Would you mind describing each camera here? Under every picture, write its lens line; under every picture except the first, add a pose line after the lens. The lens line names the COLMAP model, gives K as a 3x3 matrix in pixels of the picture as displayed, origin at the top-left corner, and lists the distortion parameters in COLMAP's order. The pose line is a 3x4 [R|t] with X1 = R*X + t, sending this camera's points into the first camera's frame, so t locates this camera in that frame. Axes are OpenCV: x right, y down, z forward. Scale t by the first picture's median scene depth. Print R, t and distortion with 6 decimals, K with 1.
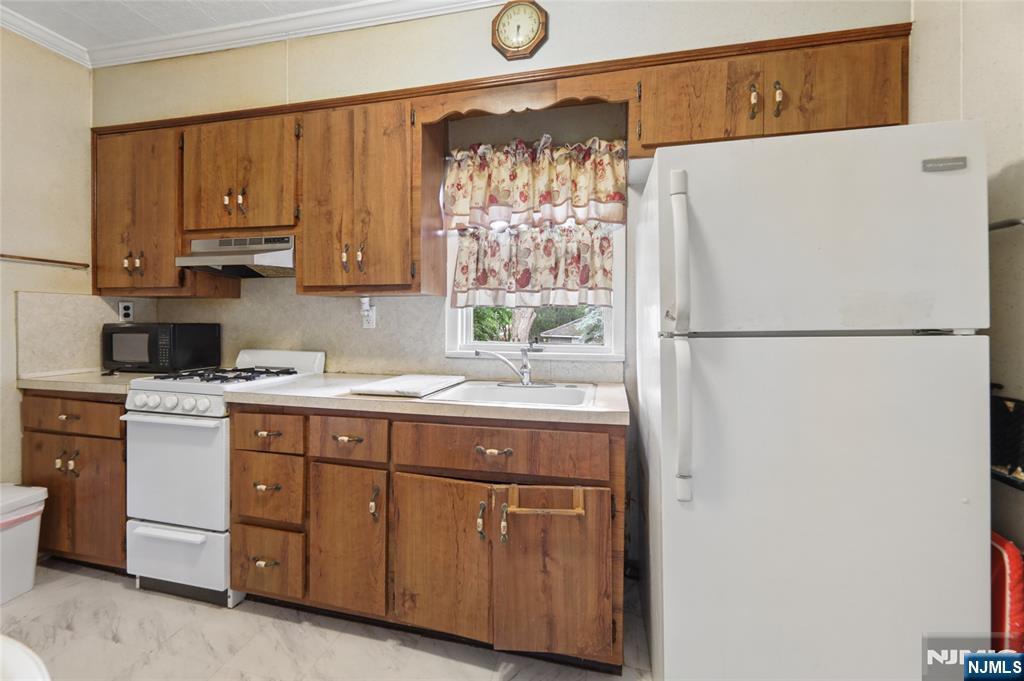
lens RADIAL K [[423.0, 0, 513.9], [0, 423.0, 323.8], [0, 0, 1]] dist [-0.004332, -0.000119]
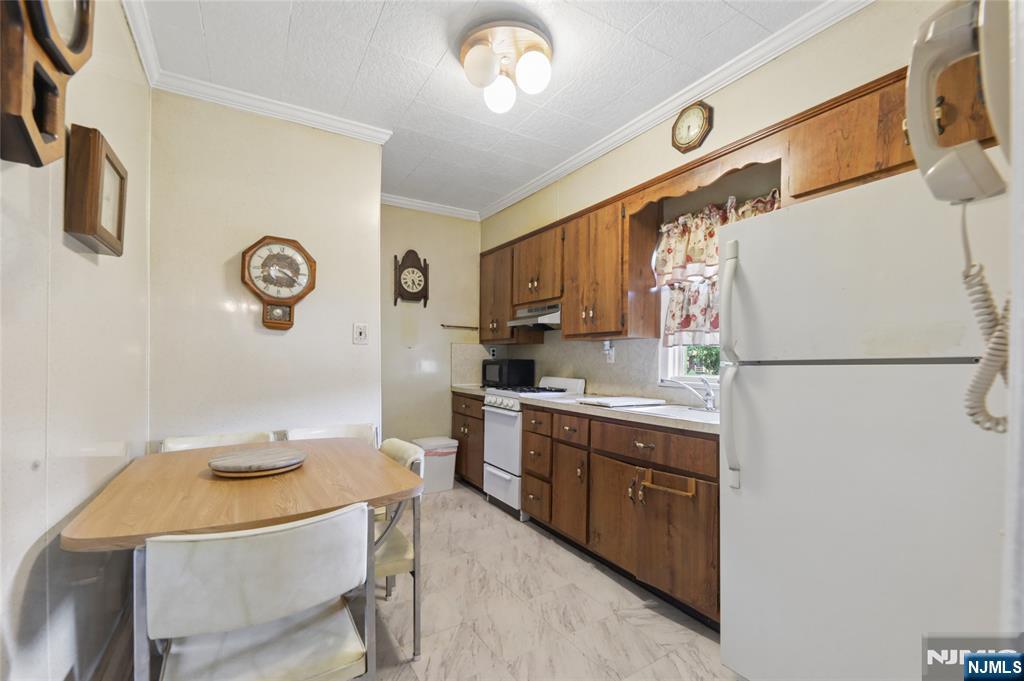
lens RADIAL K [[445.1, 0, 510.5], [0, 445.1, 362.2], [0, 0, 1]] dist [0.000847, 0.000086]
pose [[0.699473, 0.003933, -0.714648, 0.561066], [-0.012386, 0.999901, -0.006620, 0.025582], [0.714552, 0.013482, 0.699452, -0.302443]]
